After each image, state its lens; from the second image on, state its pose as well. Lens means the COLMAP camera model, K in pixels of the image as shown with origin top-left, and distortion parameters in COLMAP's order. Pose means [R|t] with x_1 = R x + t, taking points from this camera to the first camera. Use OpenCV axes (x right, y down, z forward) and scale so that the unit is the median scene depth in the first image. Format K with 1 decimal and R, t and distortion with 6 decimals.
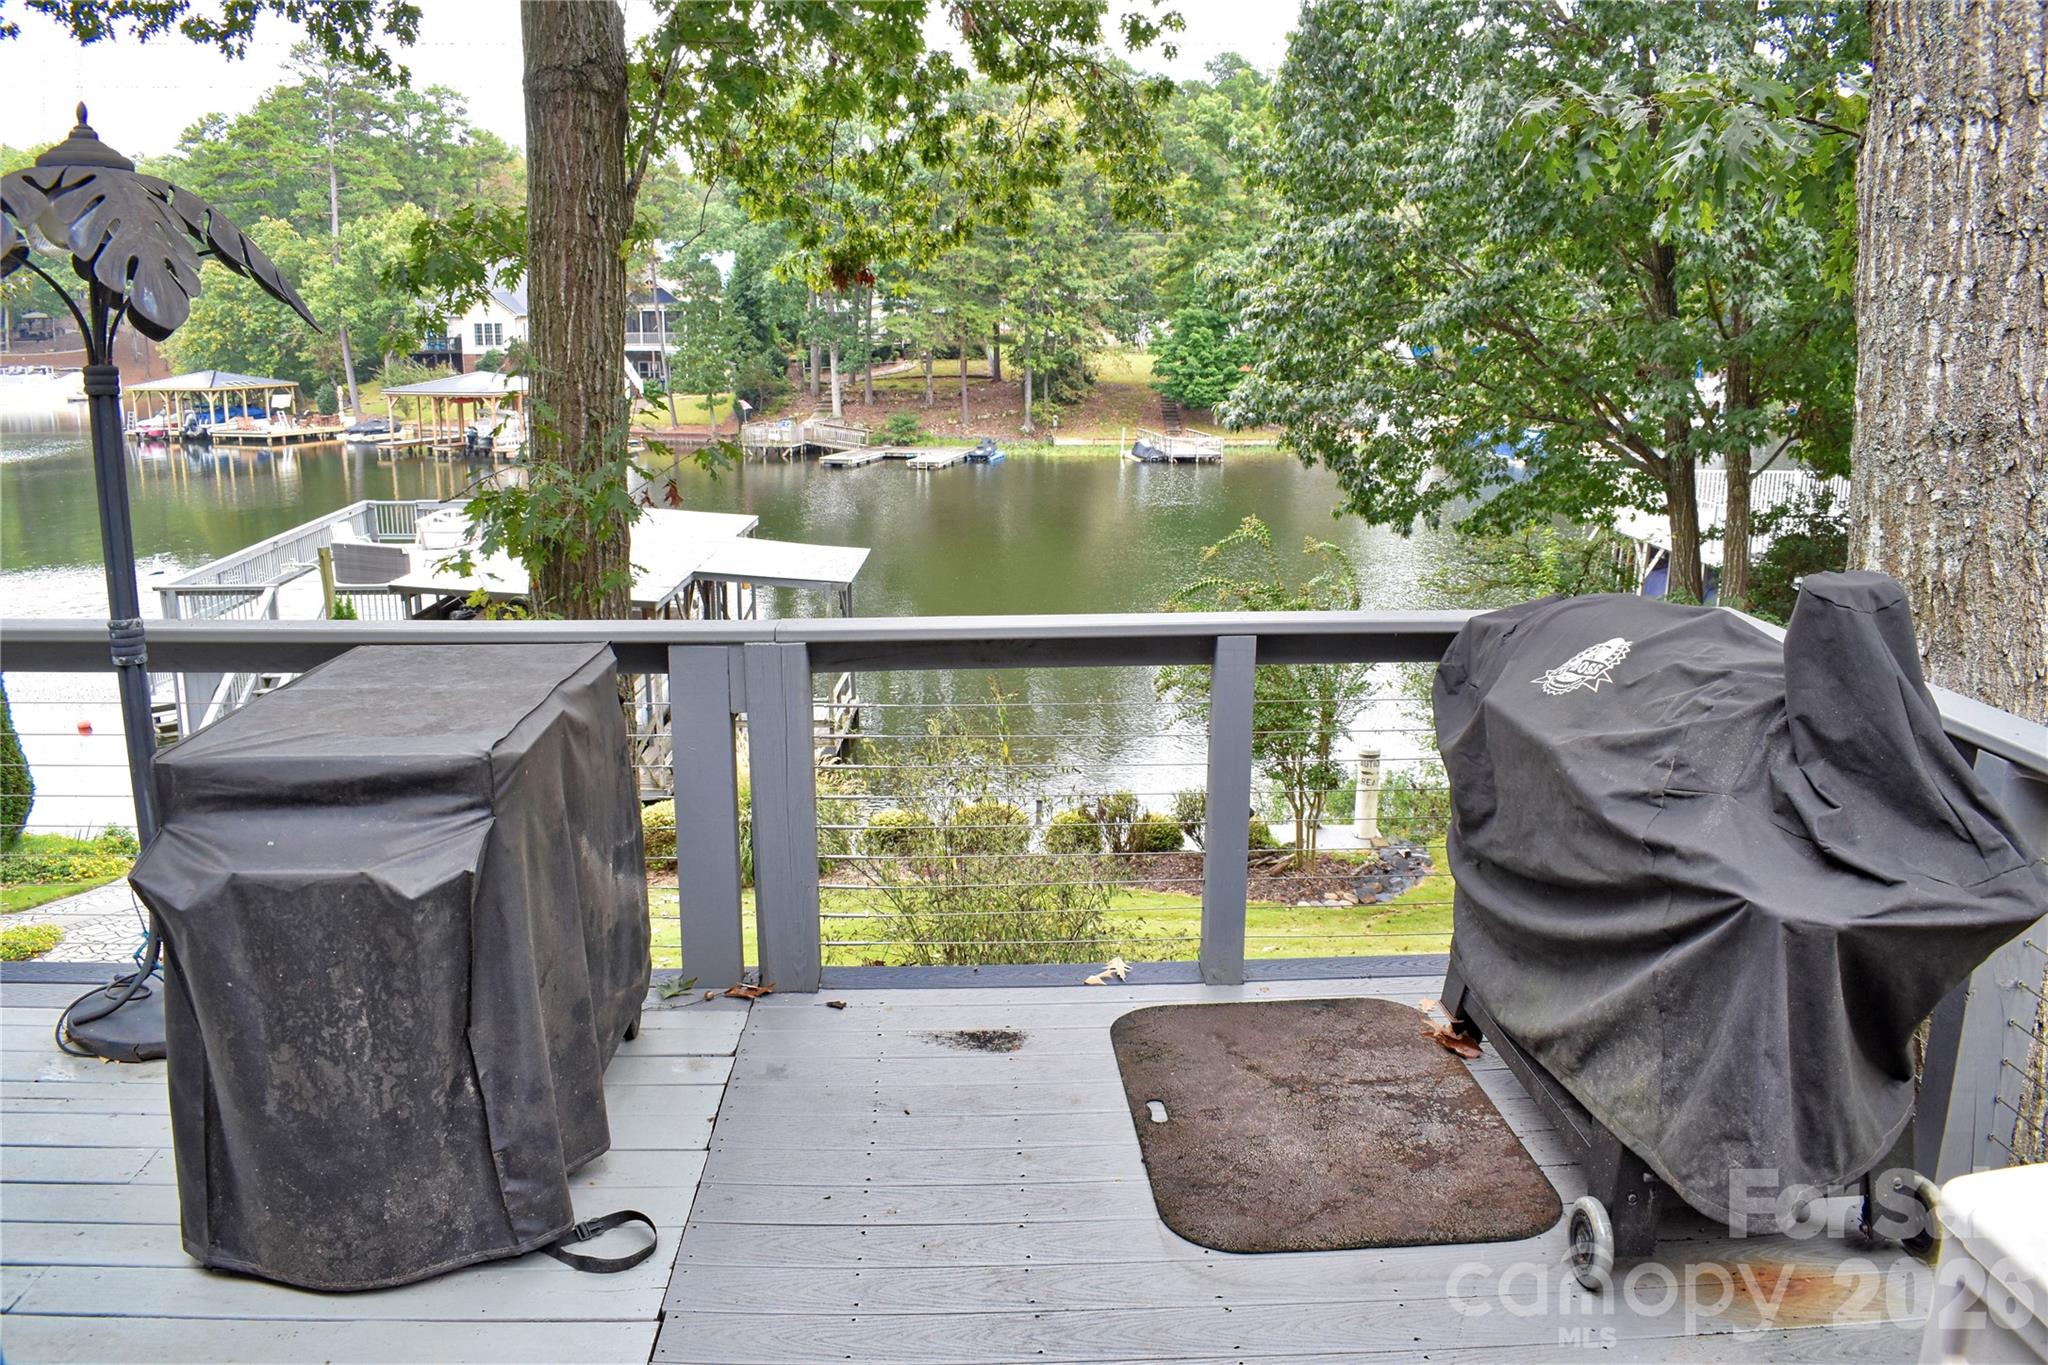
lens RADIAL K [[1579.2, 0, 1033.8], [0, 1579.2, 692.4], [0, 0, 1]] dist [-0.096502, 0.014256]
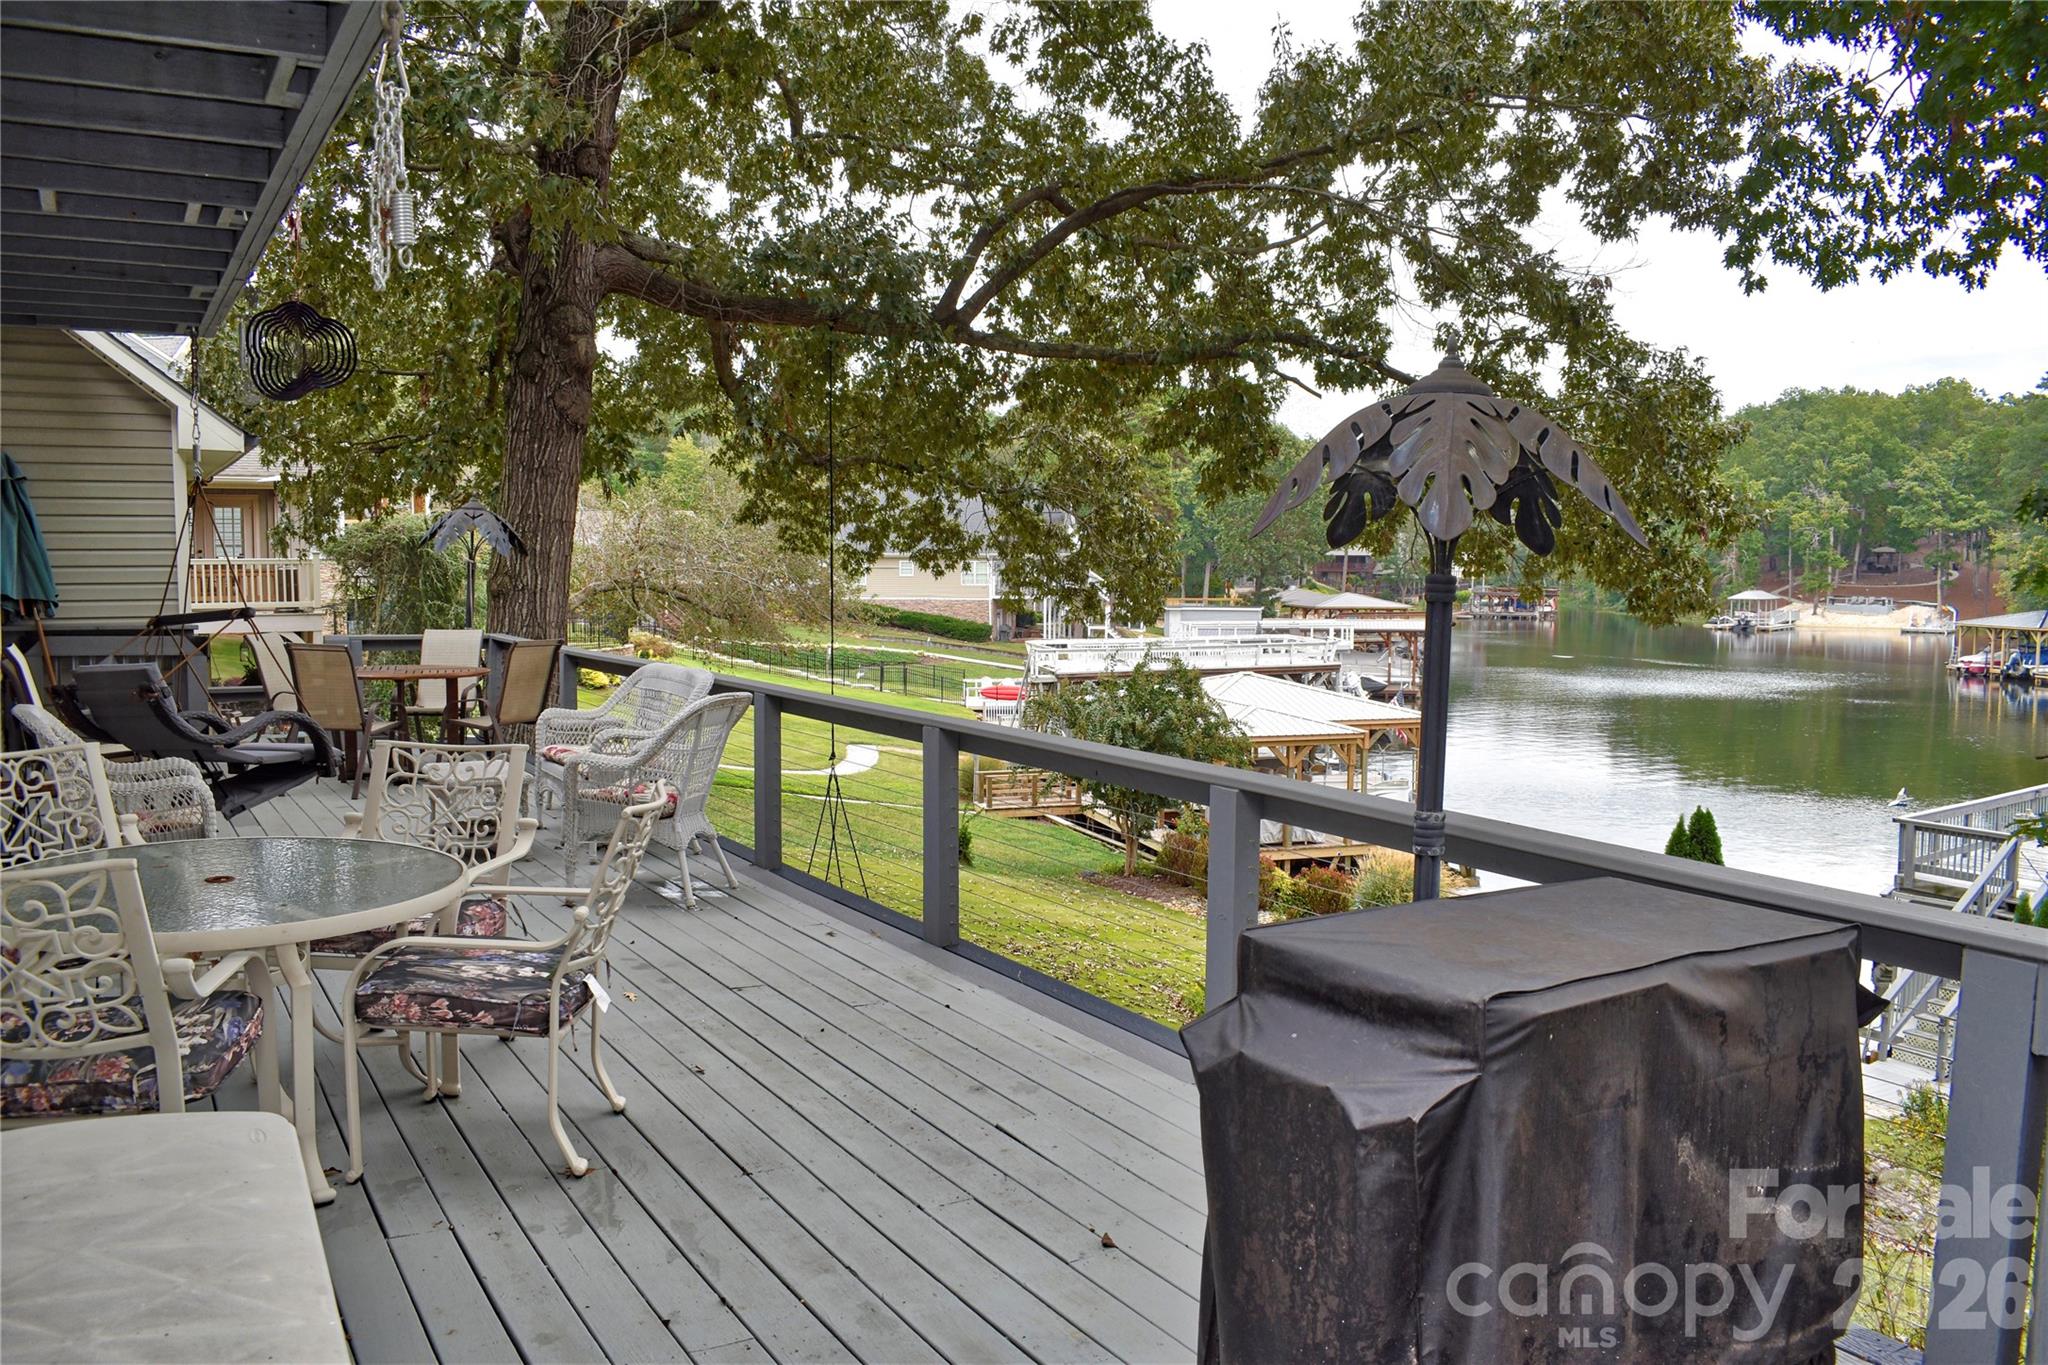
lens RADIAL K [[1579.2, 0, 1028.1], [0, 1579.2, 691.9], [0, 0, 1]] dist [-0.096502, 0.014256]
pose [[0.468485, 0.071801, -0.880549, 0.007417], [-0.204439, 0.978450, -0.028985, -0.001342], [0.859492, 0.193598, 0.473068, 0.007717]]
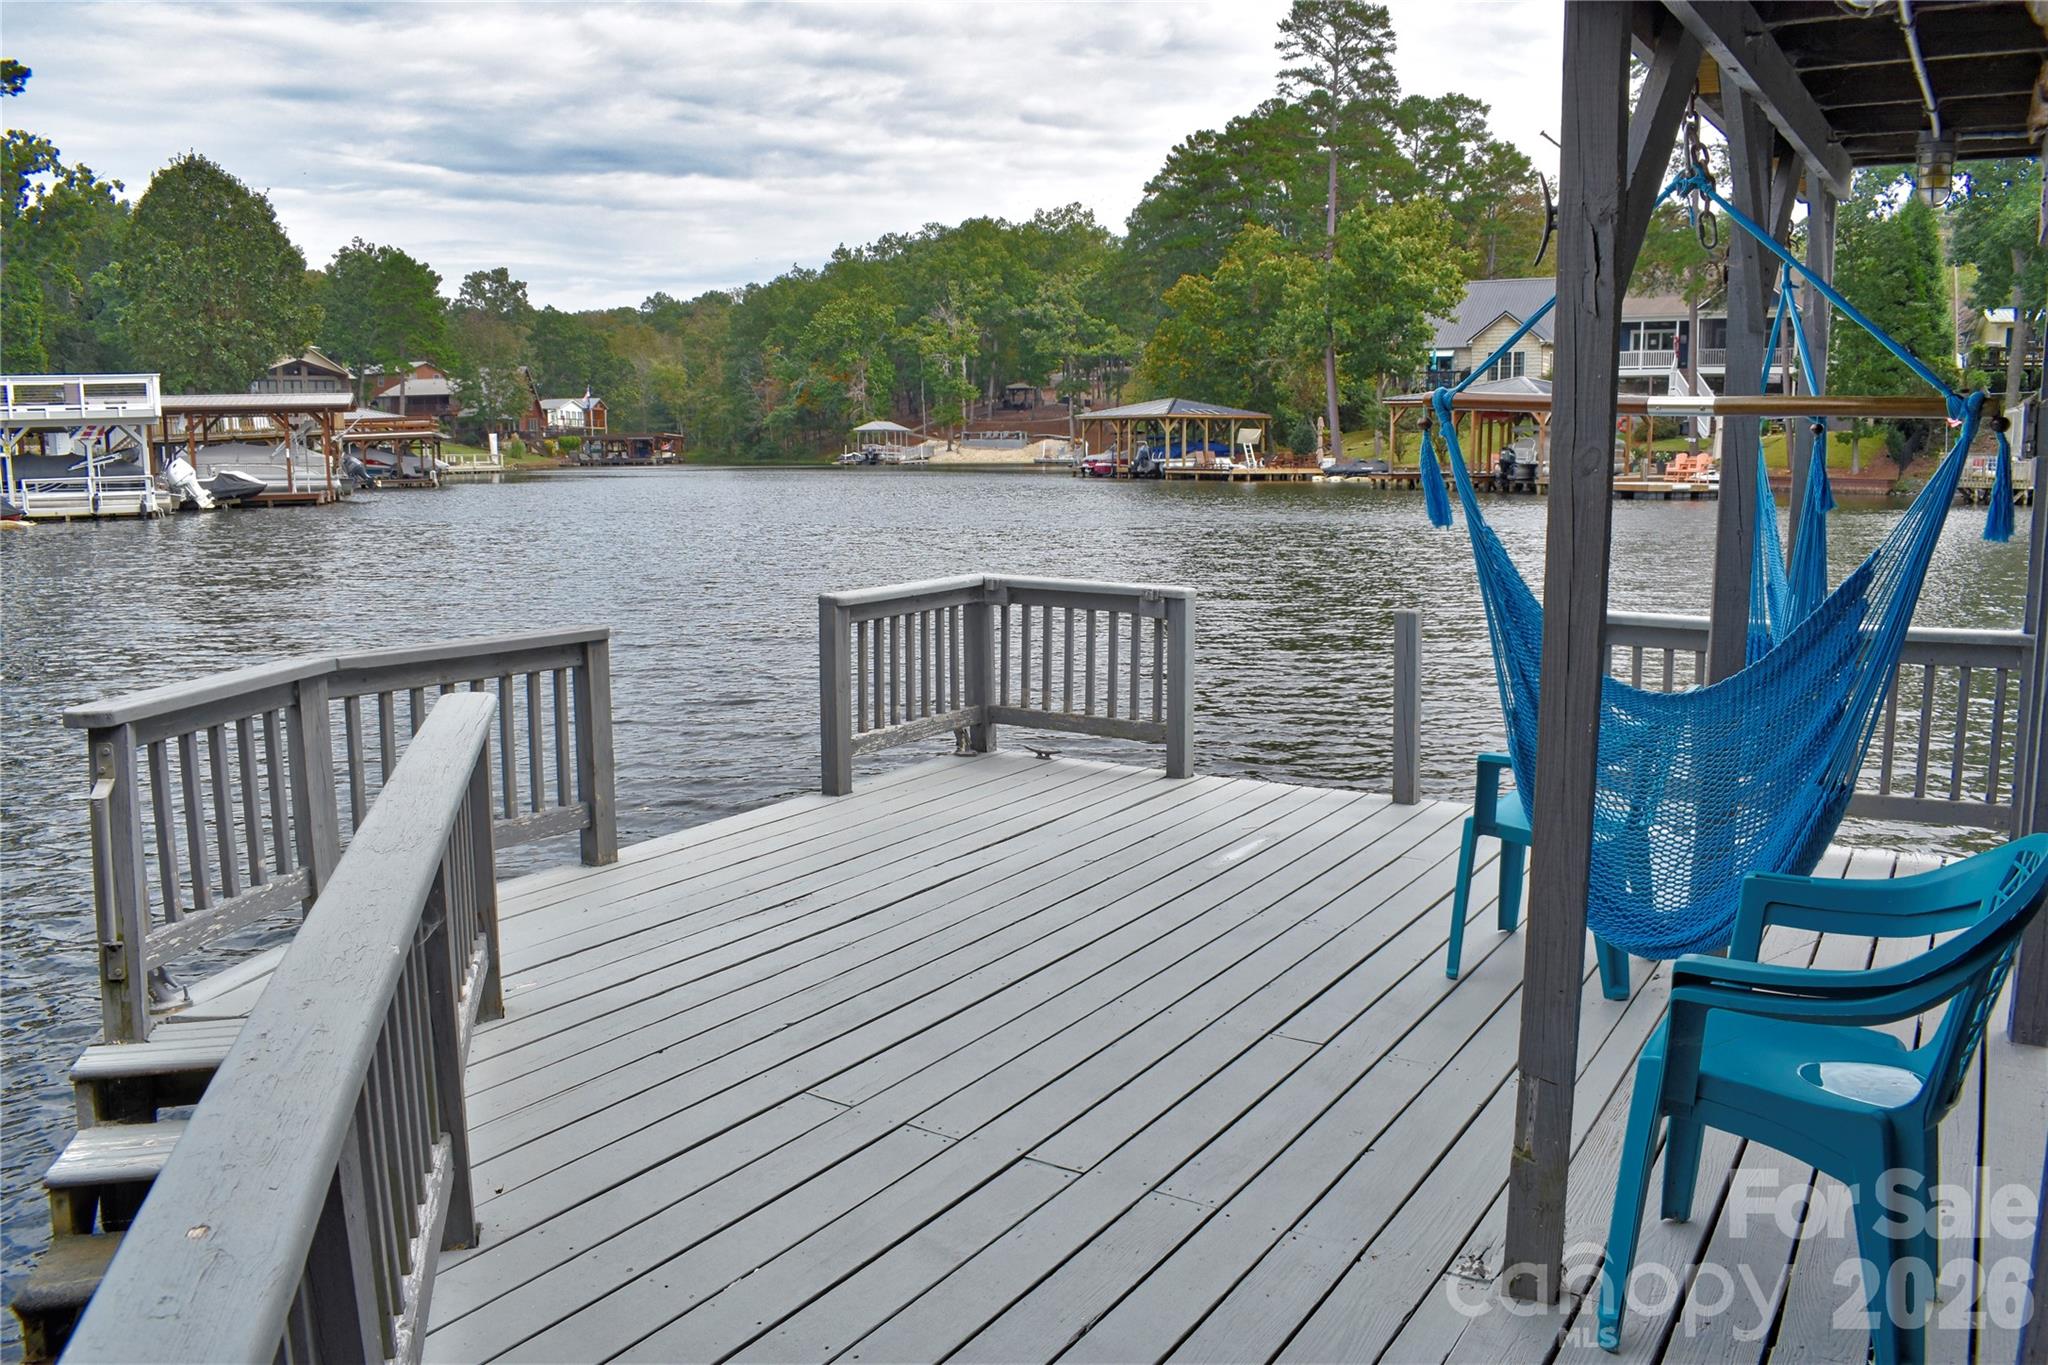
lens RADIAL K [[1579.2, 0, 1030.9], [0, 1579.2, 697.9], [0, 0, 1]] dist [-0.096502, 0.014256]
pose [[0.835885, 0.078702, -0.543233, -0.131035], [-0.119514, 0.992019, -0.040178, -0.006650], [0.535735, 0.098508, 0.838620, 0.271607]]
